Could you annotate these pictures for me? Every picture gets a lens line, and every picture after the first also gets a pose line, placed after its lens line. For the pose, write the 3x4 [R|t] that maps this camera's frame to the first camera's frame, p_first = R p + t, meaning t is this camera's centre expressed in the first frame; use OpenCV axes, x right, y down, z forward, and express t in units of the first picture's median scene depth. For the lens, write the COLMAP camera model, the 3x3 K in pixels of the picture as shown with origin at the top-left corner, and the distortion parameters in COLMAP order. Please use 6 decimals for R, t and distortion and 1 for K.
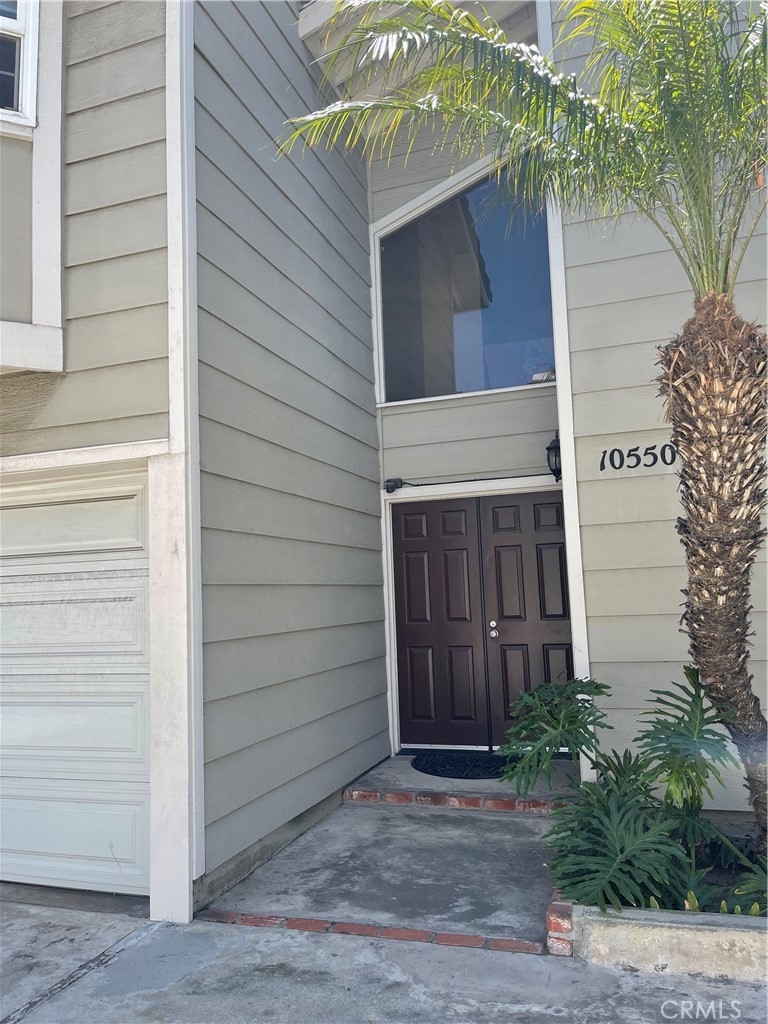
lens RADIAL K [[858.2, 0, 384.0], [0, 858.2, 512.0], [0, 0, 1]] dist [0.041505, -0.079121]
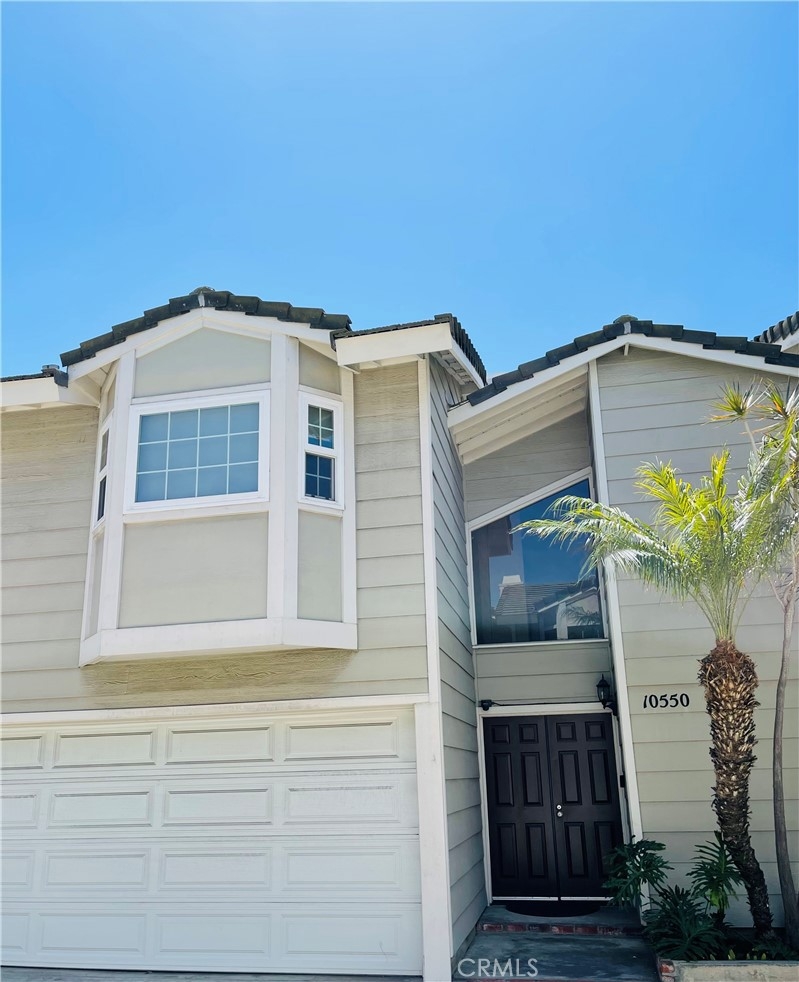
lens RADIAL K [[880.8, 0, 399.5], [0, 880.8, 491.0], [0, 0, 1]] dist [0.037947, -0.088766]
pose [[0.993978, 0.046954, 0.099014, -0.532739], [-0.024584, 0.976068, -0.216073, -0.103005], [-0.106790, 0.212338, 0.971344, -0.900593]]
